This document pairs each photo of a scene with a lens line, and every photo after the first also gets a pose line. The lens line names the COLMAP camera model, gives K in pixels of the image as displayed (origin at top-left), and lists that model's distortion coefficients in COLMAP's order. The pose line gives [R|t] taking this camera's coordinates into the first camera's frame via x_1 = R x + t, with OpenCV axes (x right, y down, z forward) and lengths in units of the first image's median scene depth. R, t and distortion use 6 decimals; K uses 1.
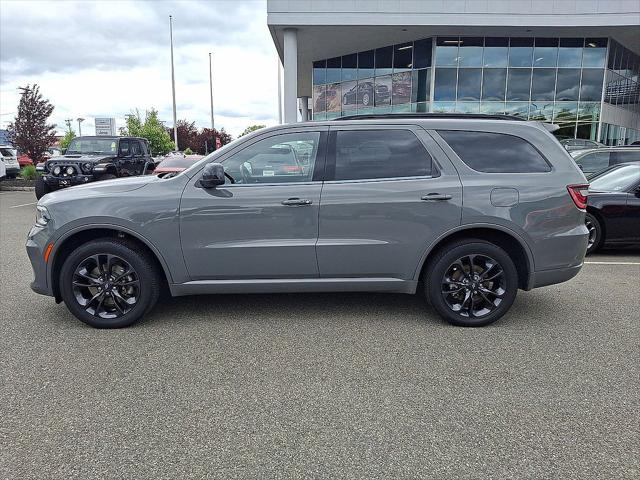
lens RADIAL K [[486.2, 0, 324.8], [0, 486.2, 239.7], [0, 0, 1]] dist [0.001764, 0.002366]
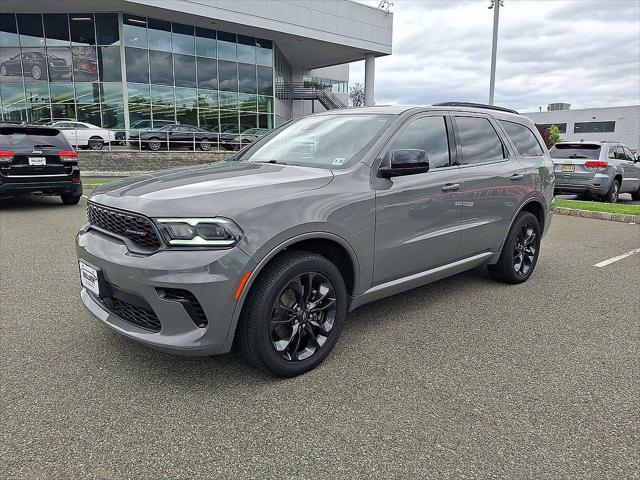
lens RADIAL K [[472.5, 0, 317.4], [0, 472.5, 234.6], [0, 0, 1]] dist [-0.009039, 0.000102]
pose [[0.757002, -0.119956, 0.642307, -0.122824], [0.102125, 0.992644, 0.065024, -0.010086], [-0.645383, 0.016372, 0.763684, 0.061029]]
